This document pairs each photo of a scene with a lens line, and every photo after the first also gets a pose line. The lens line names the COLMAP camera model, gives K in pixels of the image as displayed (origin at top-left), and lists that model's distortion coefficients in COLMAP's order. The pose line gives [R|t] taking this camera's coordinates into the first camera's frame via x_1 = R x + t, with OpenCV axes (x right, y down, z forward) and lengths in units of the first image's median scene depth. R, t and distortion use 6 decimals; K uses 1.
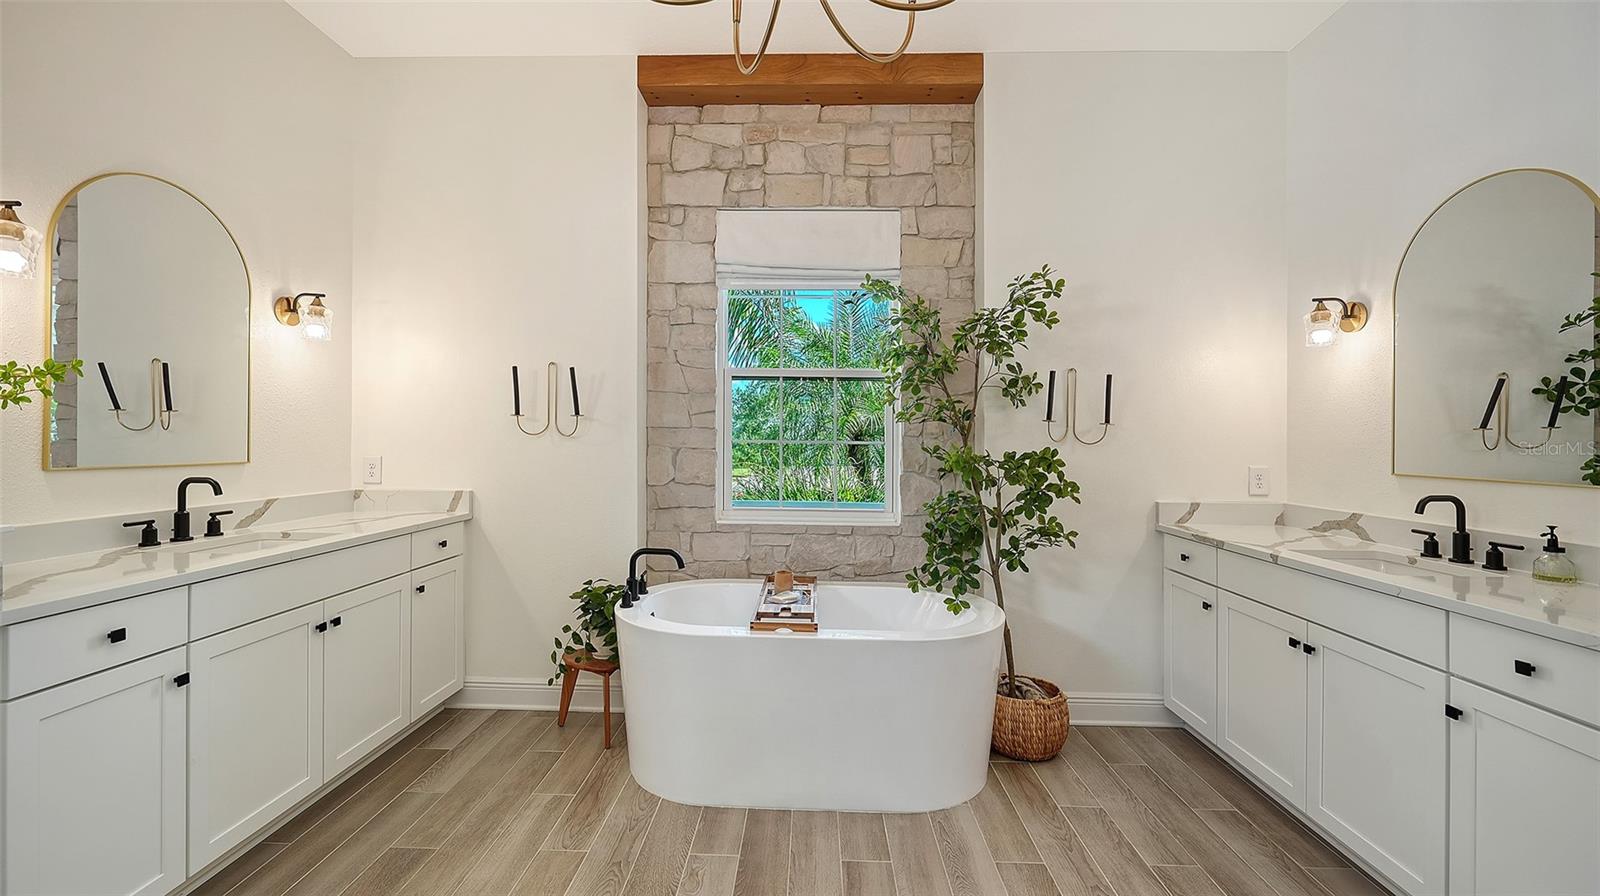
lens RADIAL K [[644.1, 0, 794.7], [0, 644.1, 447.0], [0, 0, 1]] dist [0.001153, -0.000045]
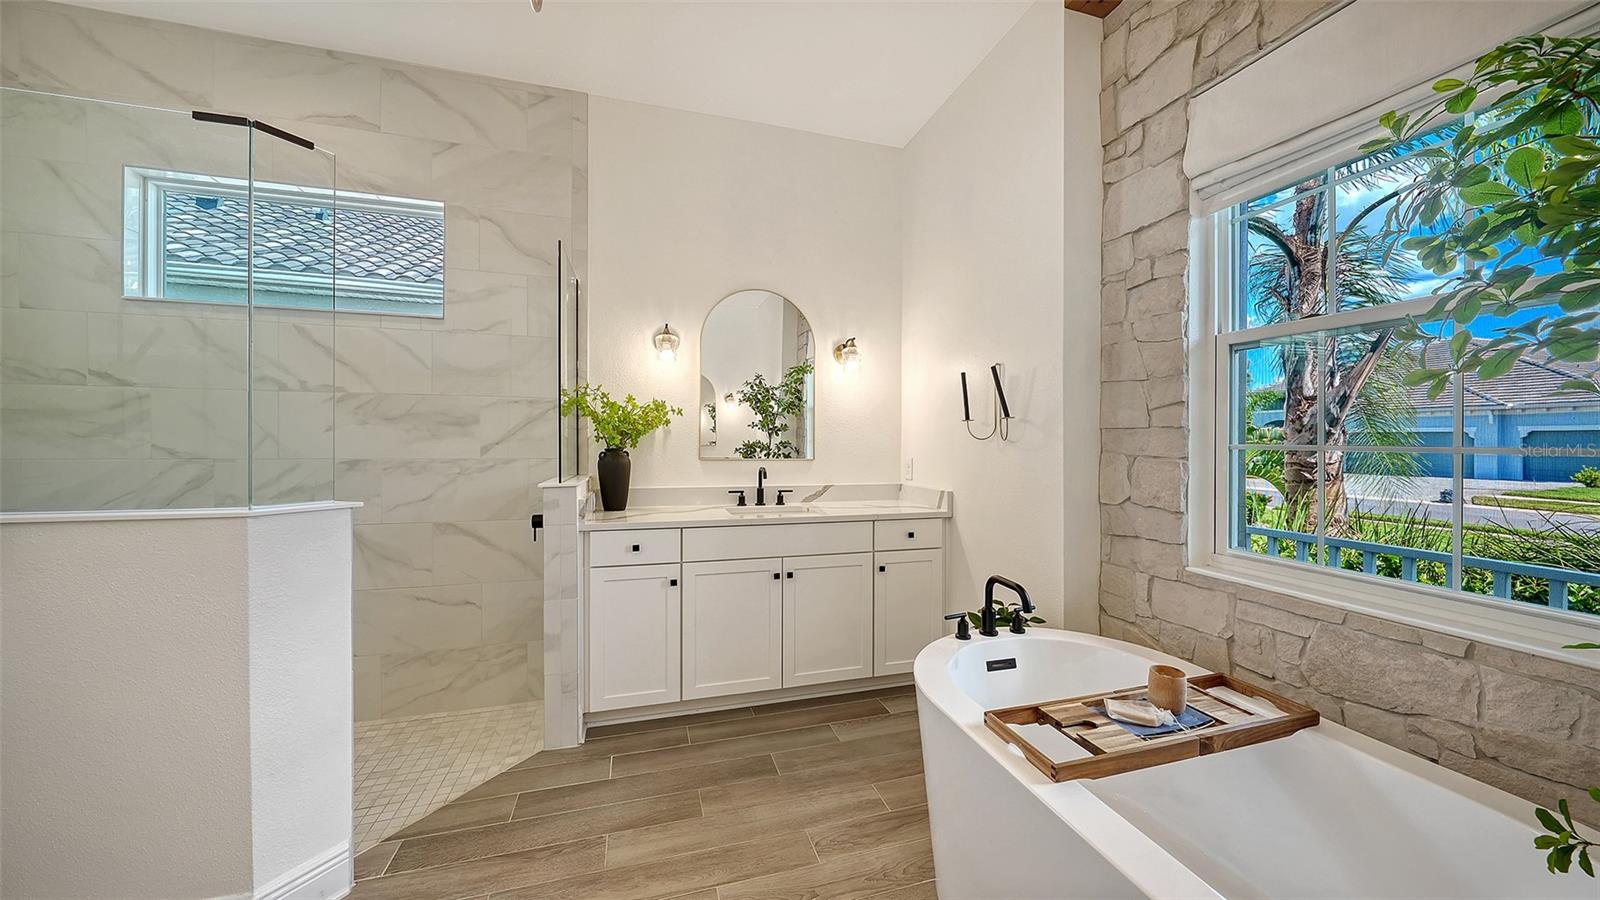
lens RADIAL K [[557.3, 0, 800.1], [0, 557.3, 451.0], [0, 0, 1]] dist [-0.001039, -0.000103]
pose [[0.327436, 0.010077, -0.944820, 0.305133], [-0.016076, 0.999858, 0.005093, -0.001241], [0.944737, 0.013521, 0.327552, 0.452013]]
